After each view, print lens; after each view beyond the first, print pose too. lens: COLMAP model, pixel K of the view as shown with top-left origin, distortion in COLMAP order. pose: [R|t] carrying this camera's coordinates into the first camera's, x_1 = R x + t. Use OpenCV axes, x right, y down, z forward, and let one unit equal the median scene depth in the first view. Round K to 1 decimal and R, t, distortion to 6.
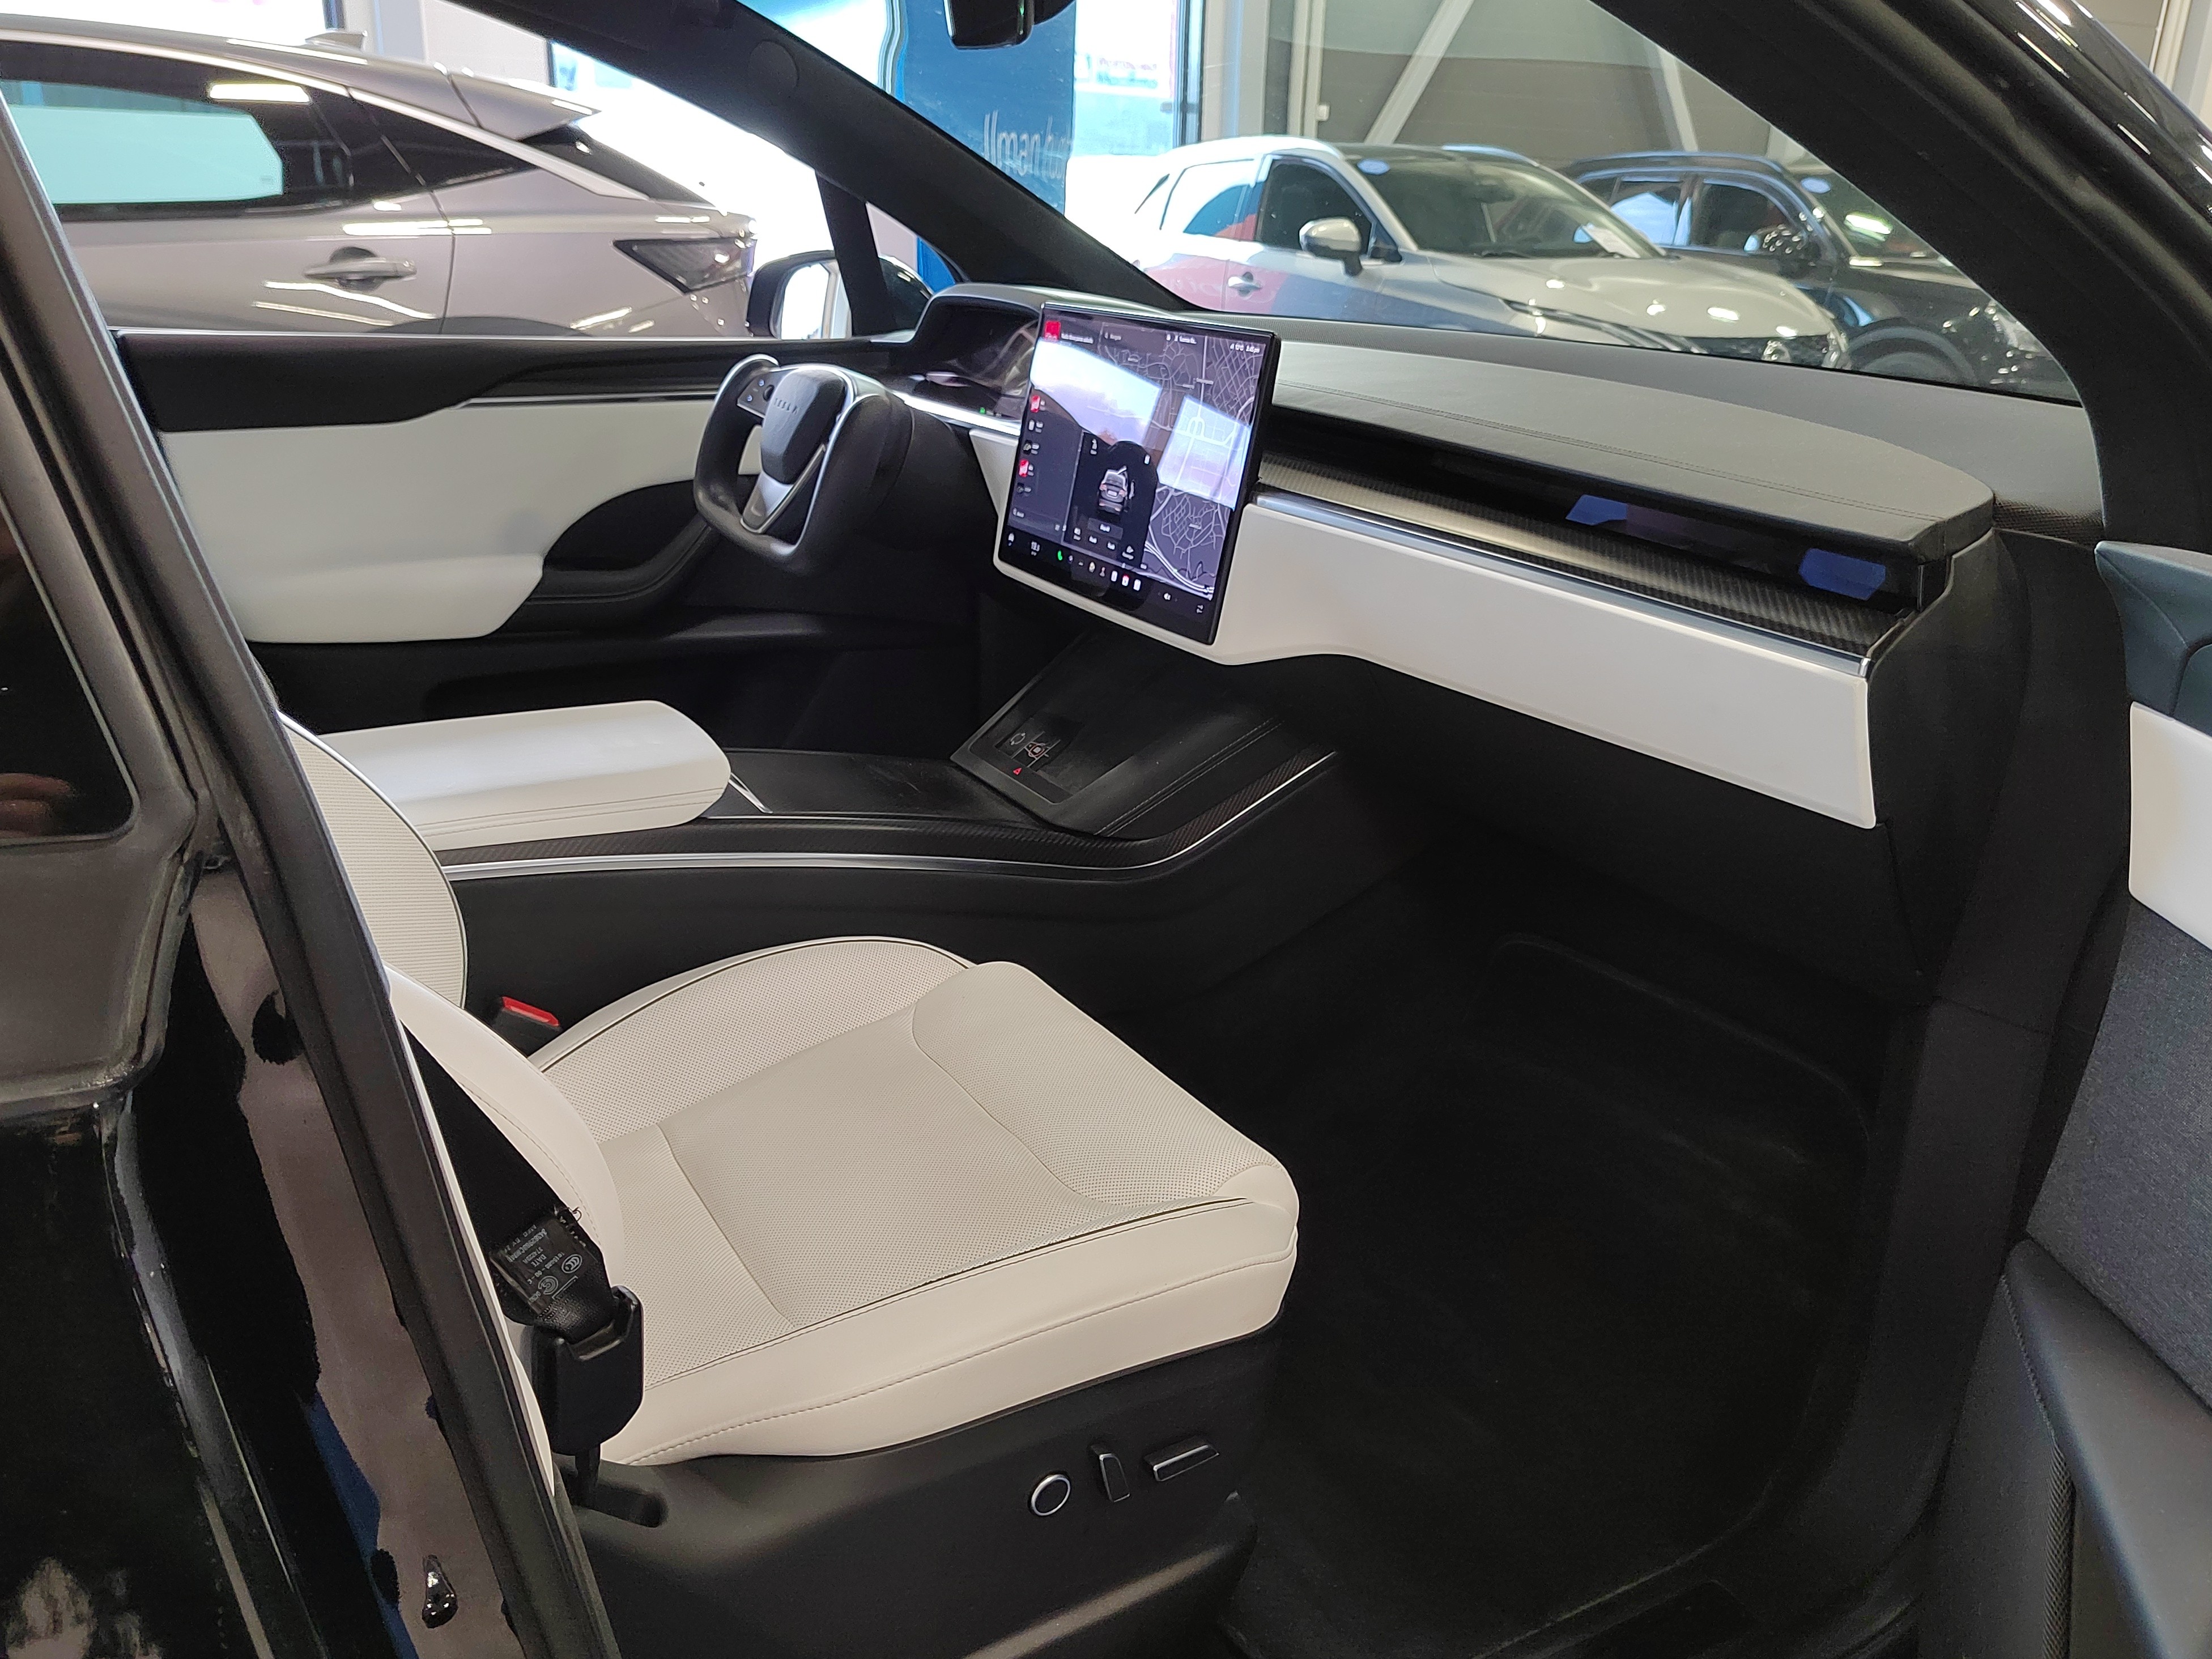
lens RADIAL K [[1796.4, 0, 1066.0], [0, 1796.4, 838.9], [0, 0, 1]] dist [0.048179, -0.069736]
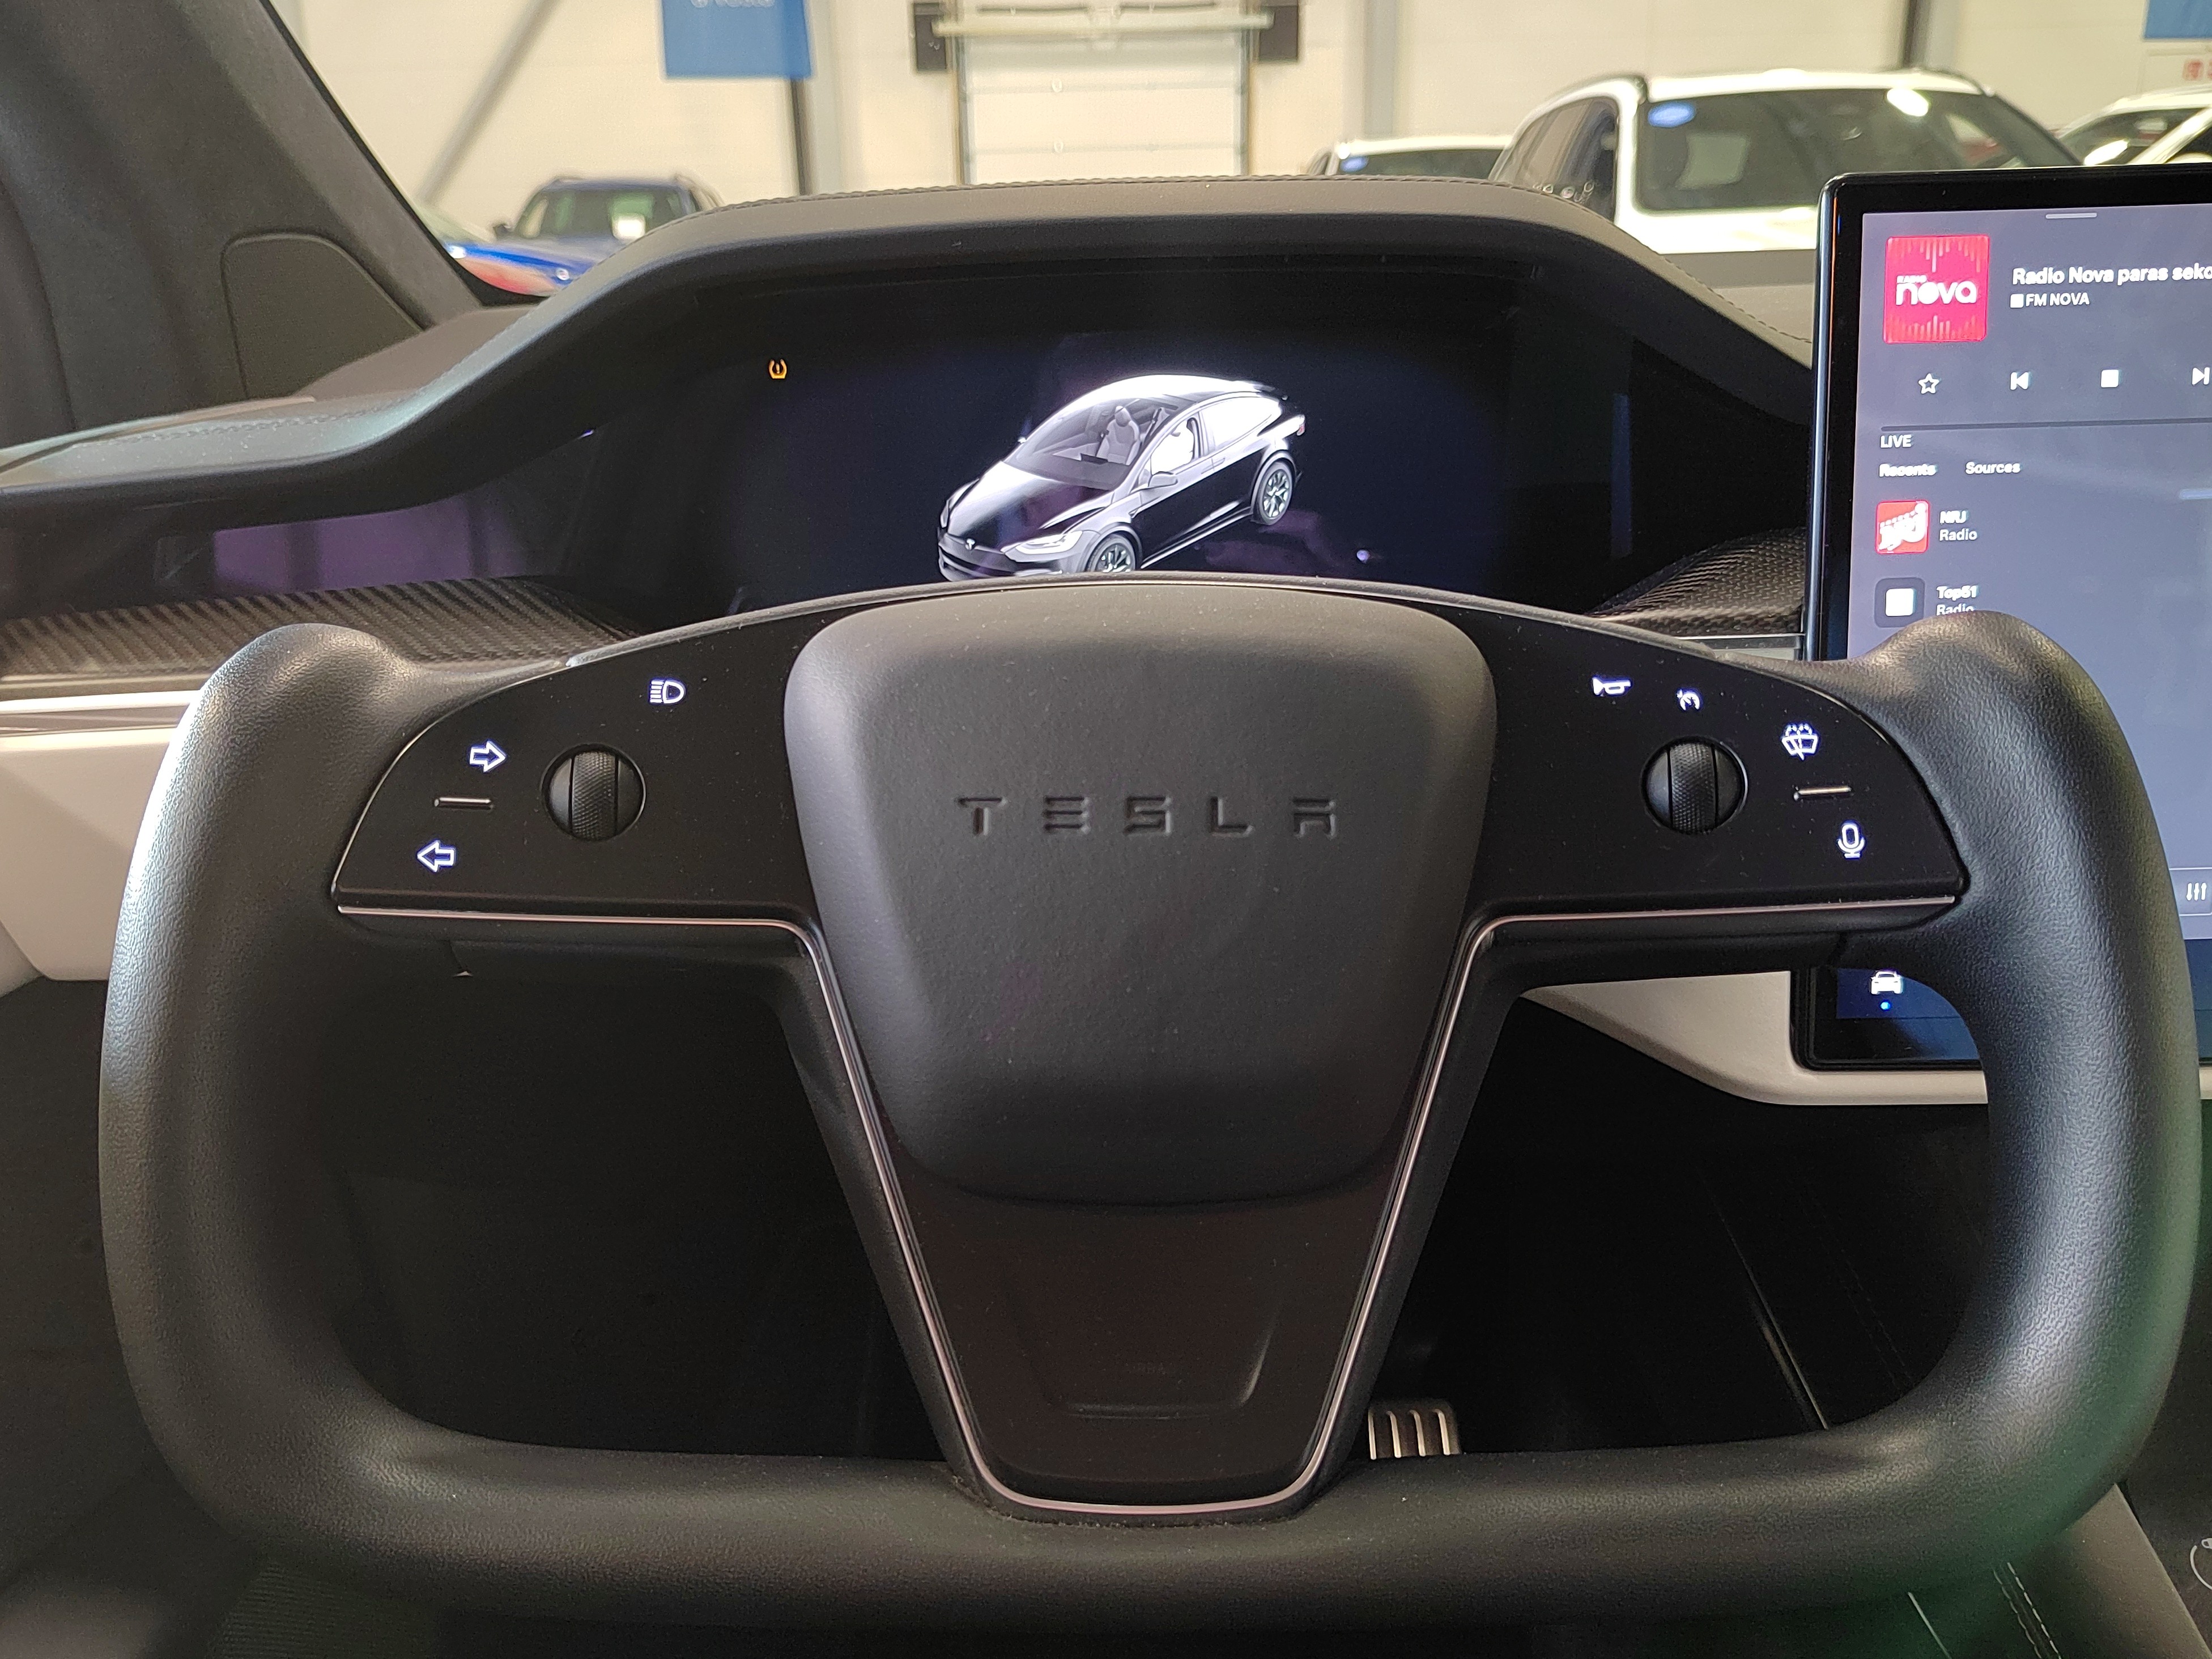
lens RADIAL K [[1796.4, 0, 1091.2], [0, 1796.4, 826.9], [0, 0, 1]] dist [0.048179, -0.069736]
pose [[0.458016, -0.321727, 0.828682, -0.351476], [0.334043, 0.926179, 0.174952, -0.308868], [-0.823794, 0.196685, 0.531675, 1.021386]]
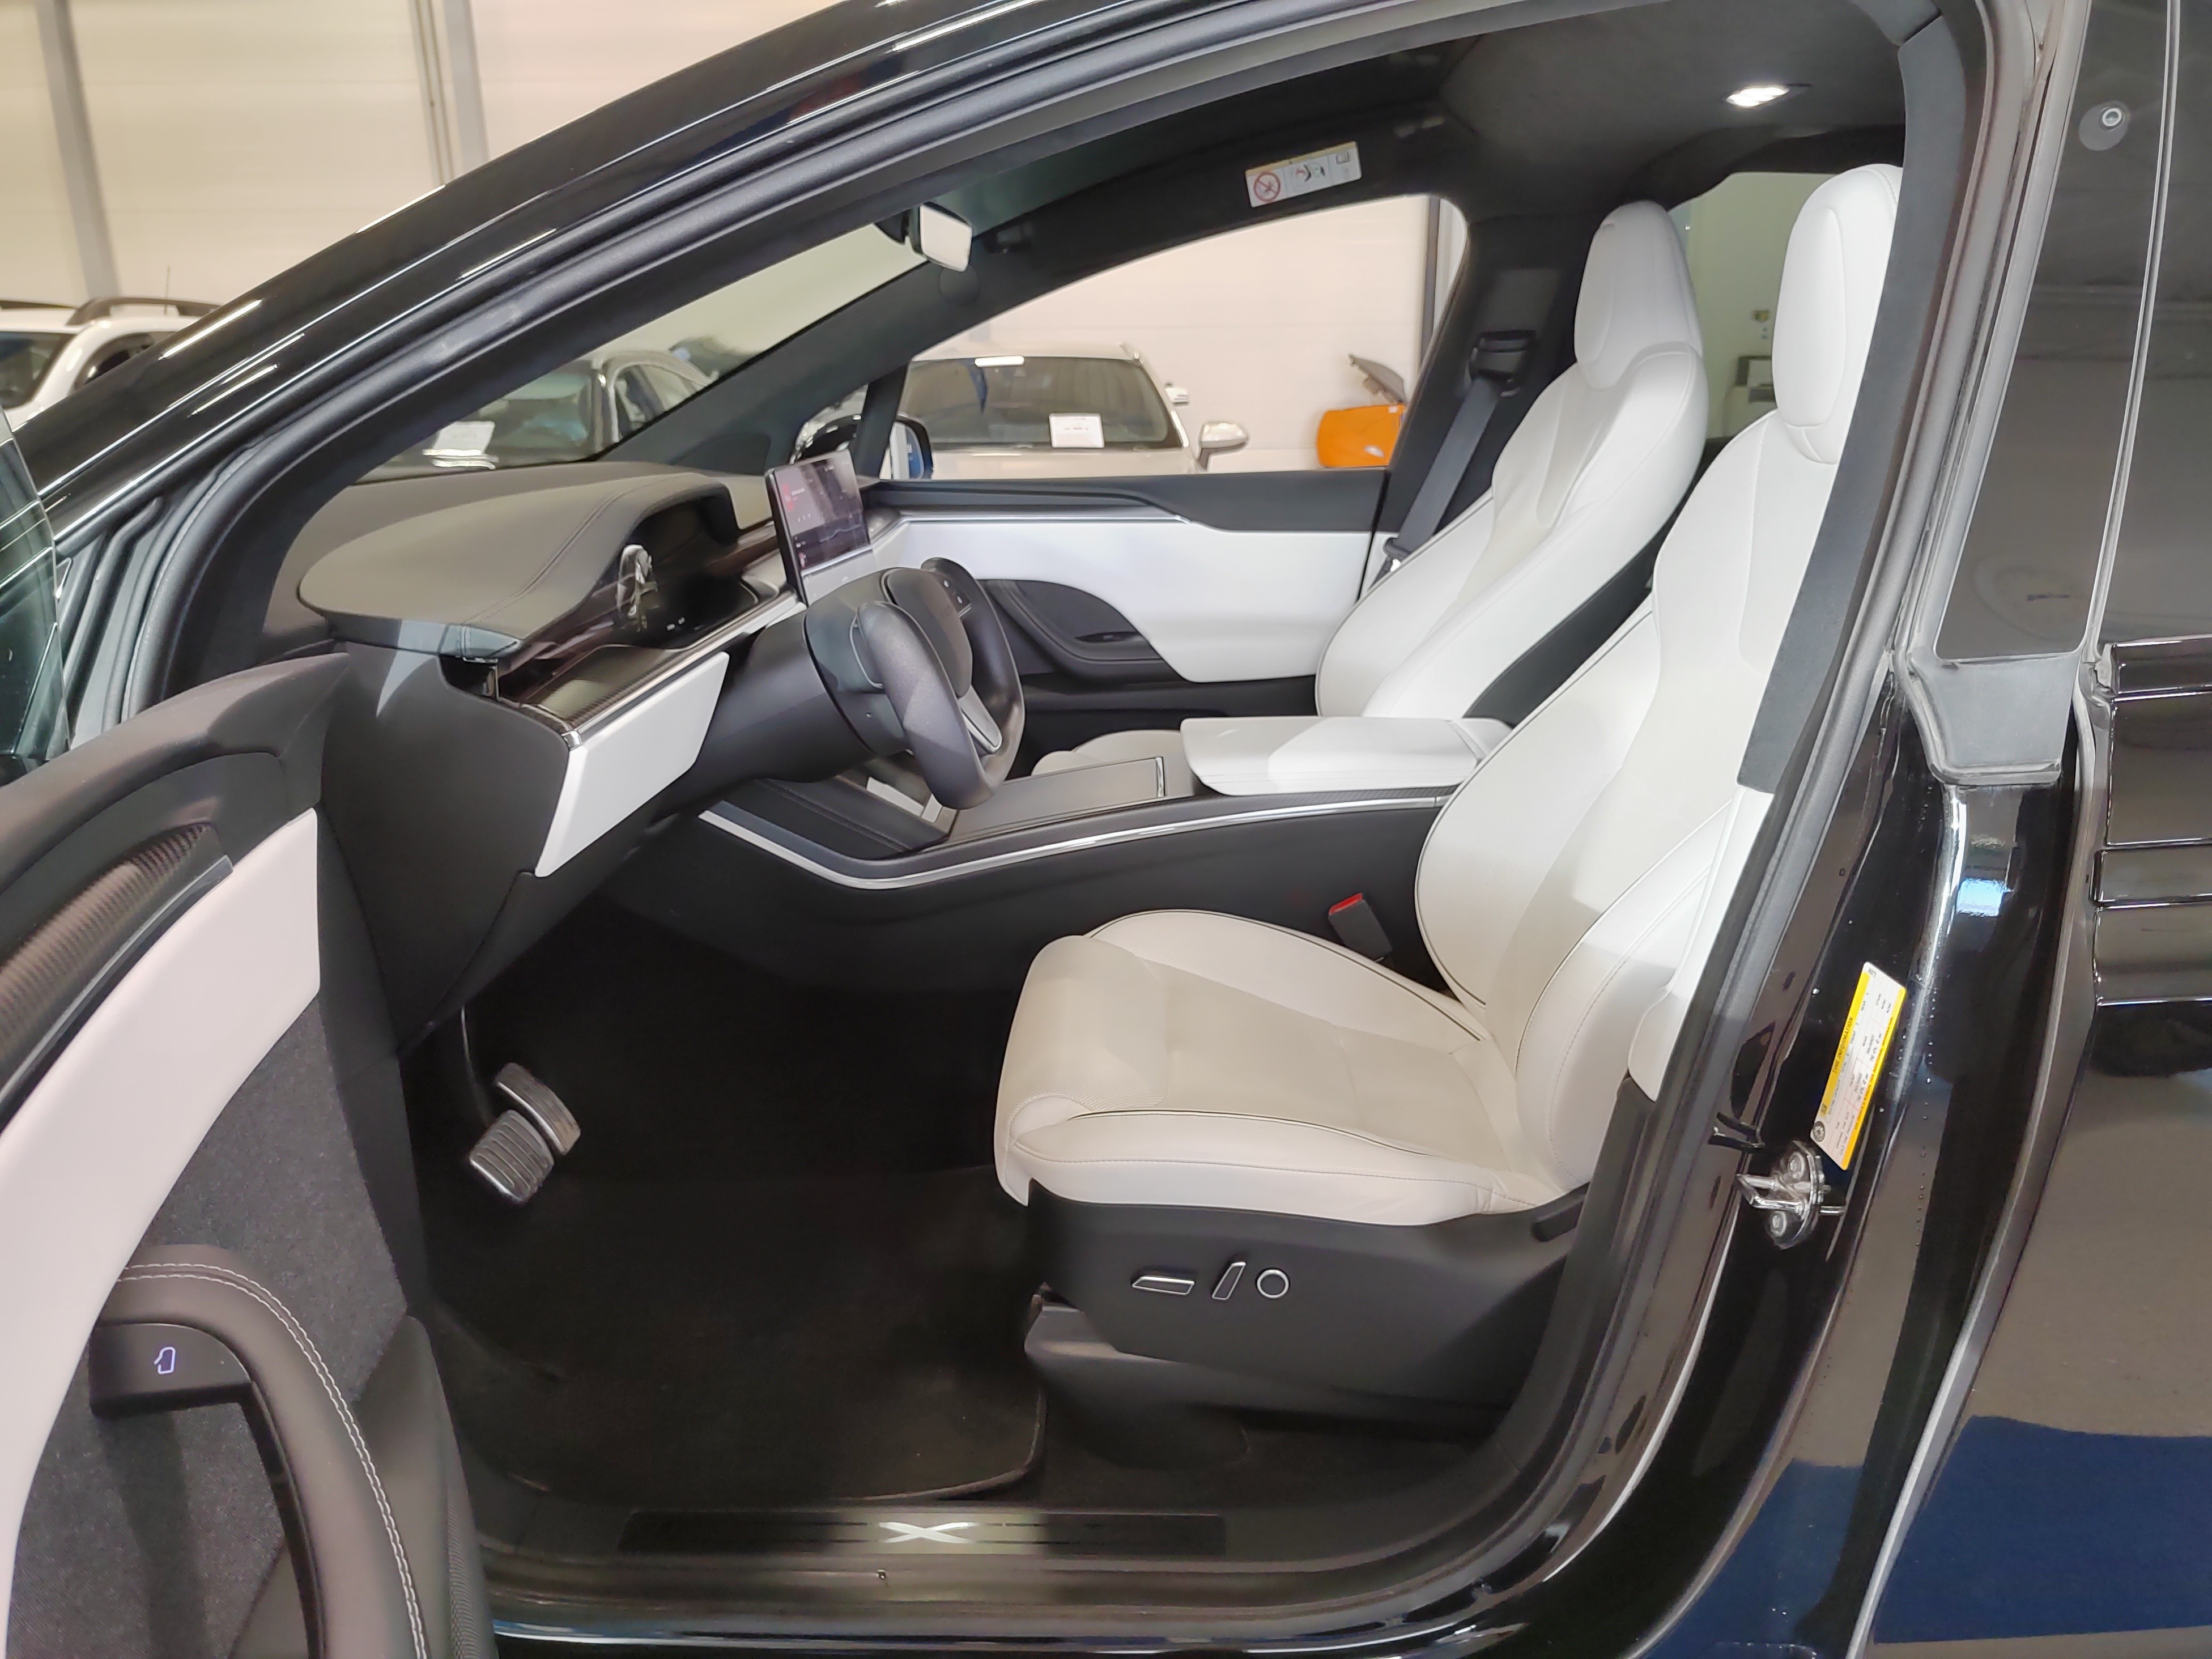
lens RADIAL K [[1796.4, 0, 1110.0], [0, 1796.4, 824.8], [0, 0, 1]] dist [0.048179, -0.069736]
pose [[-0.904237, -0.116239, 0.410907, -0.680679], [0.126446, 0.846208, 0.517633, -0.675759], [-0.407882, 0.520020, -0.750474, 1.902031]]
